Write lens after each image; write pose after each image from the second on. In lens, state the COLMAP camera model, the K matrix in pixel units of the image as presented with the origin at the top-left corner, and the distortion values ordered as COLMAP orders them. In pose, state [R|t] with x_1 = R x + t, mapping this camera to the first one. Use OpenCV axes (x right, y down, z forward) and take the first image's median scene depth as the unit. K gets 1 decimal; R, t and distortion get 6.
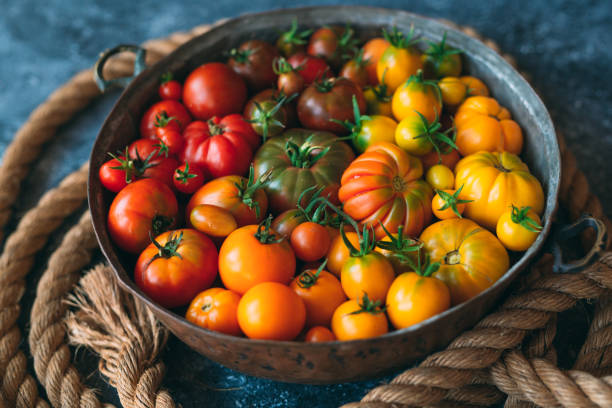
lens RADIAL K [[888.2, 0, 306.0], [0, 888.2, 194.1], [0, 0, 1]] dist [0.005407, 0.022040]
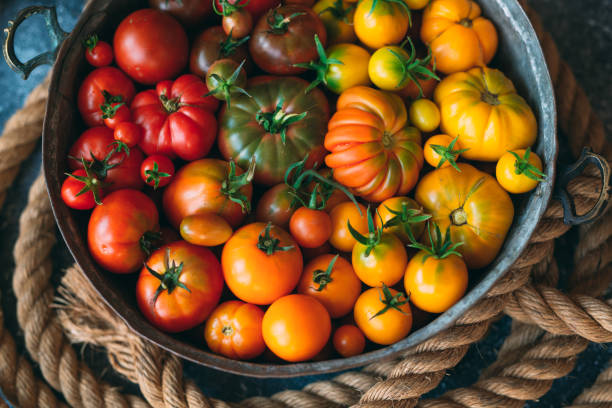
lens RADIAL K [[888.2, 0, 306.0], [0, 888.2, 194.1], [0, 0, 1]] dist [0.005407, 0.022040]
pose [[0.969775, -0.221018, 0.103384, -0.085386], [0.157875, 0.891420, 0.424789, -0.361525], [-0.186044, -0.395628, 0.899370, 0.151370]]
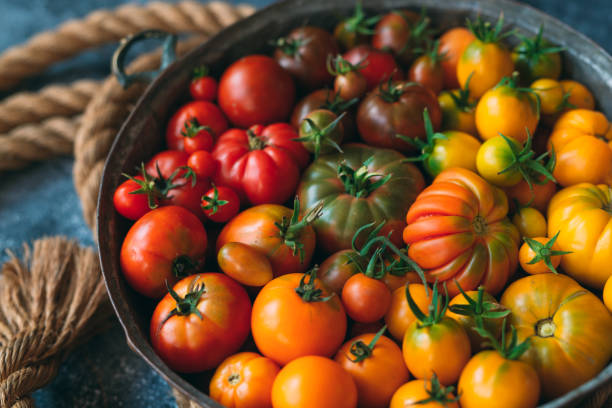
lens RADIAL K [[888.2, 0, 306.0], [0, 888.2, 194.1], [0, 0, 1]] dist [0.005407, 0.022040]
pose [[0.997323, 0.038840, -0.061947, -0.002819], [-0.033960, 0.996378, 0.077964, -0.093958], [0.064751, -0.075651, 0.995030, 0.191092]]
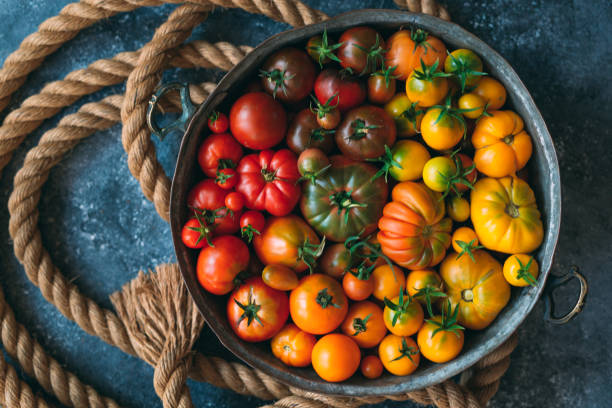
lens RADIAL K [[888.2, 0, 306.0], [0, 888.2, 194.1], [0, 0, 1]] dist [0.005407, 0.022040]
pose [[0.996634, -0.080283, -0.016600, -0.036300], [0.070241, 0.731812, 0.677877, -0.871901], [-0.042274, -0.676762, 0.734988, 0.134974]]
